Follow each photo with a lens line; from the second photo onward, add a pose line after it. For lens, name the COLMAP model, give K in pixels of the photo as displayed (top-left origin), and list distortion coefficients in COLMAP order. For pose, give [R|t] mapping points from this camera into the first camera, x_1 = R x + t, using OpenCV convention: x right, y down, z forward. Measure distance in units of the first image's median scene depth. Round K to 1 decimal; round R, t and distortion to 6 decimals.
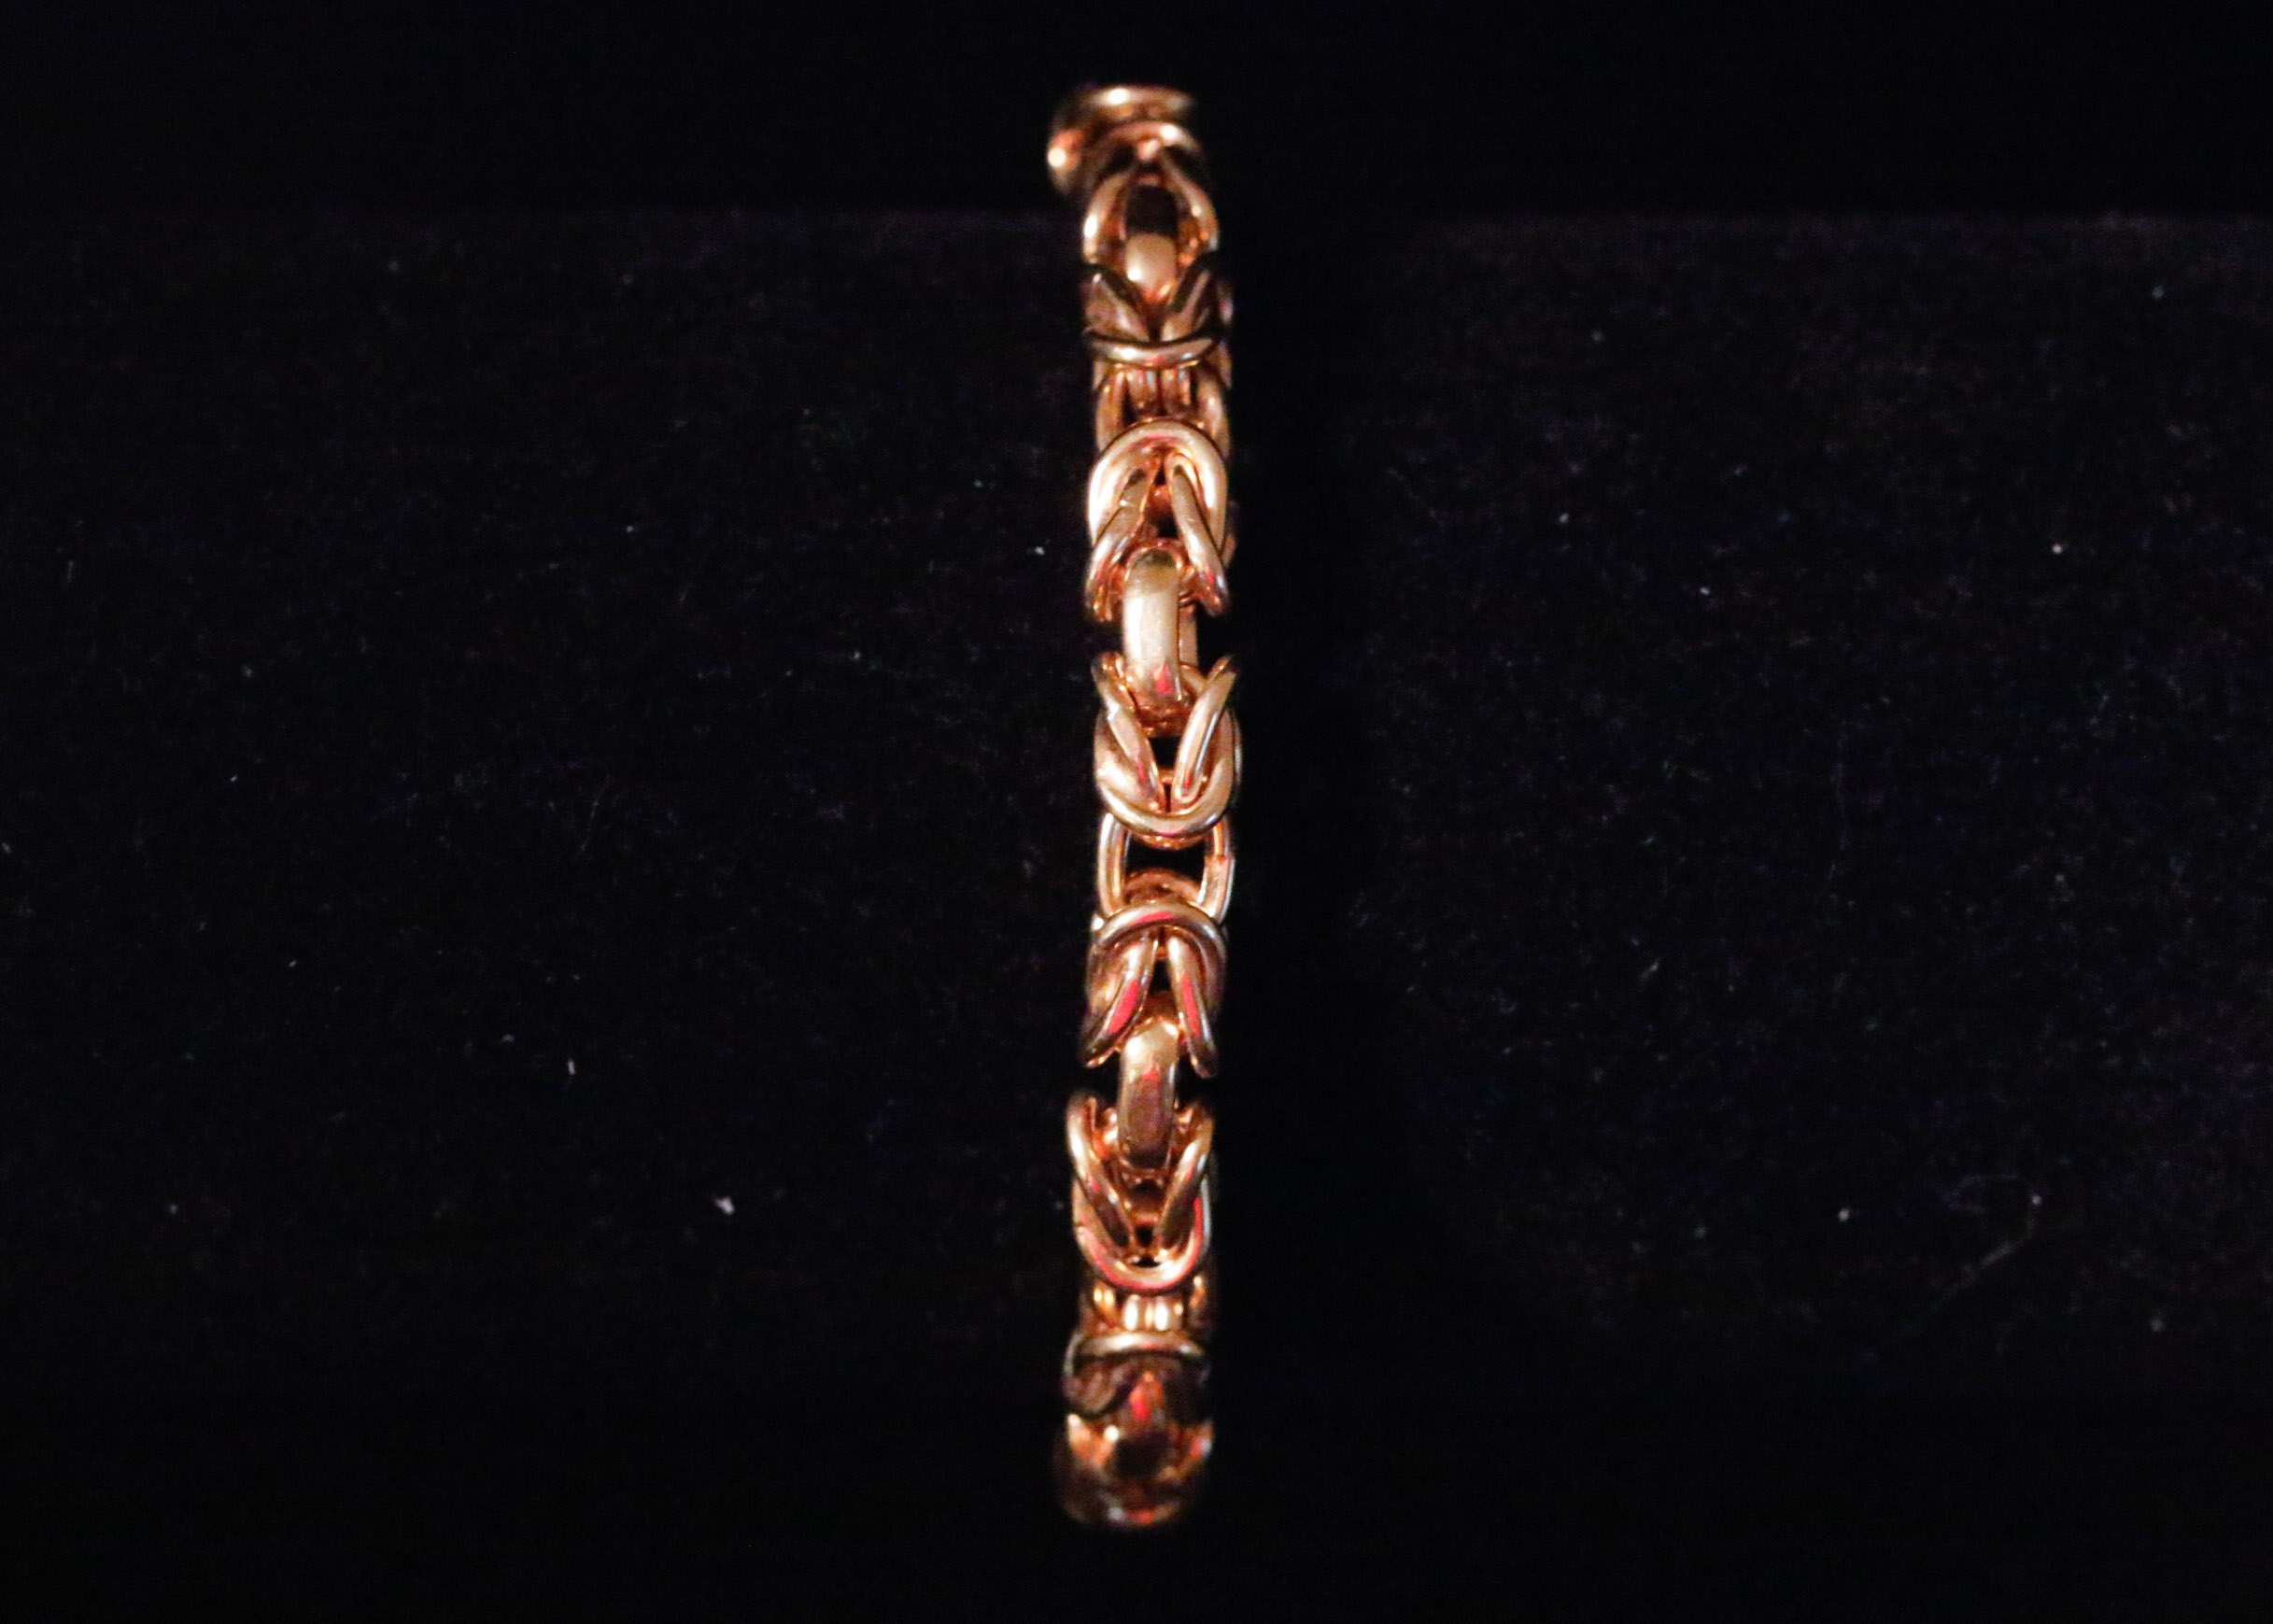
lens RADIAL K [[10706.9, 0, 1129.3], [0, 10706.9, 811.2], [0, 0, 1]] dist [0.189737, 0.000000]
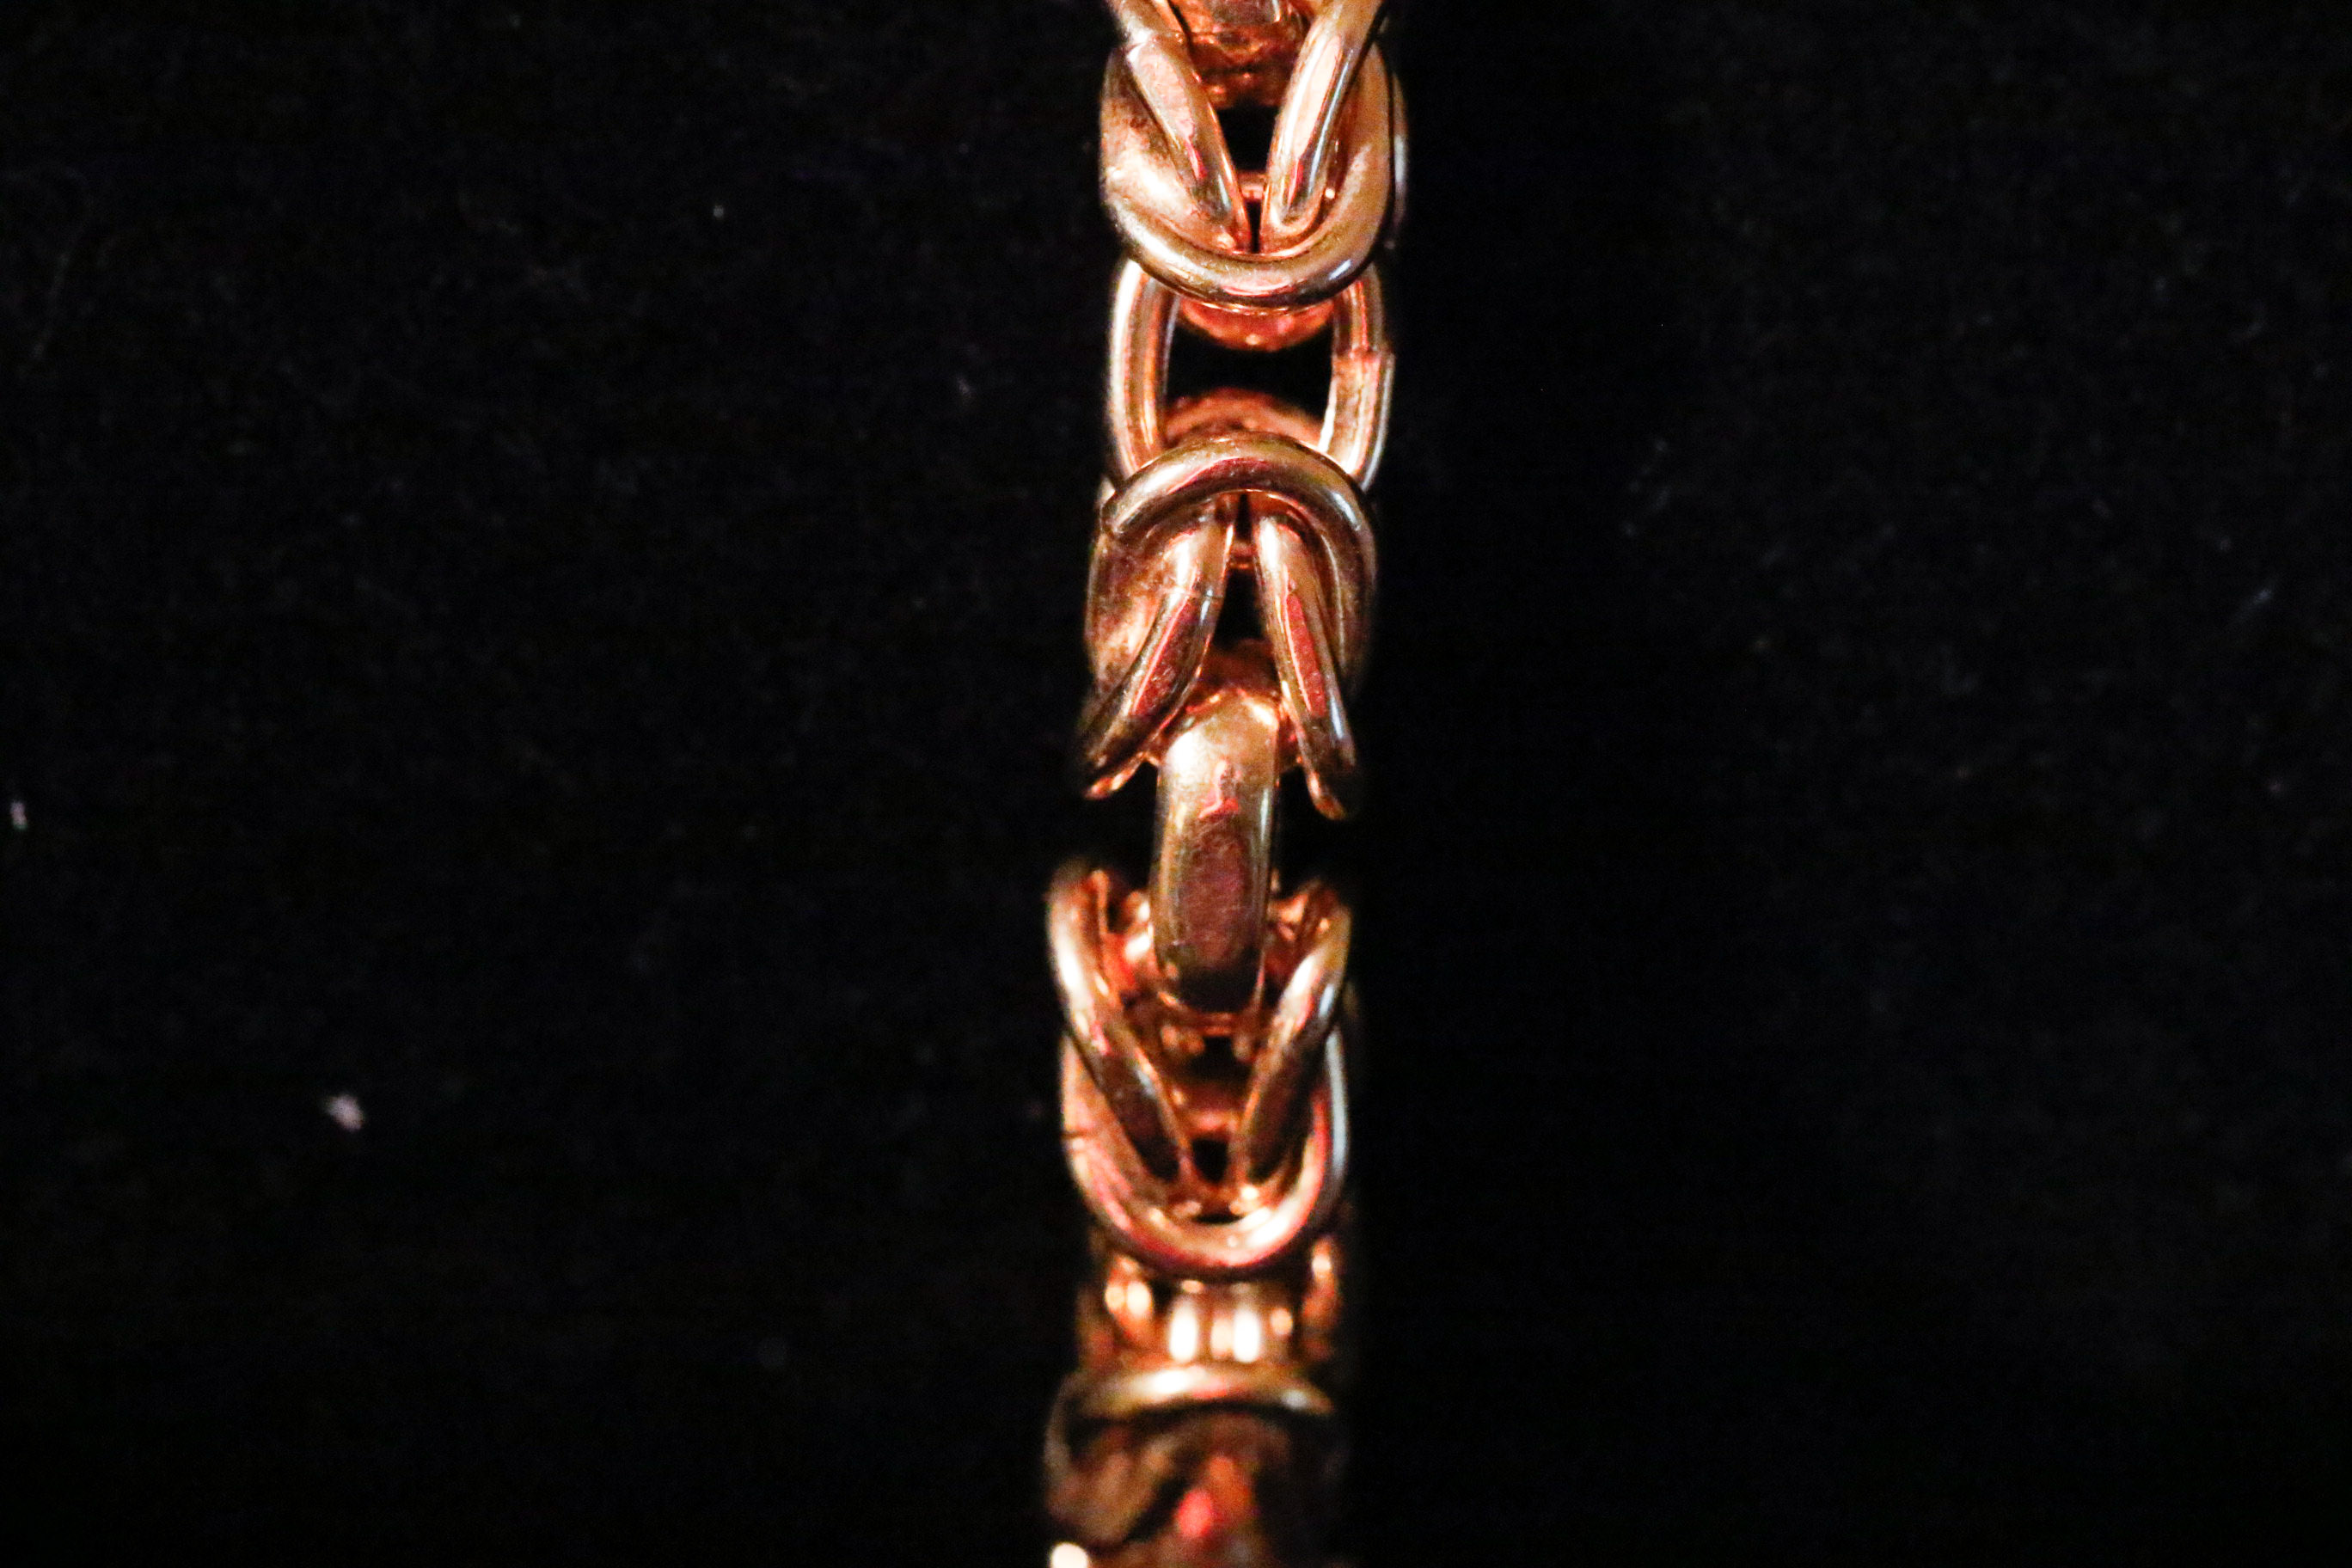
lens RADIAL K [[11029.9, 0, 1188.6], [0, 11029.9, 784.7], [0, 0, 1]] dist [0.219956, 0.000000]
pose [[0.999986, -0.005232, 0.000487, 0.000279], [0.005254, 0.997612, -0.068869, 0.057217], [-0.000125, 0.068870, 0.997626, 0.505644]]
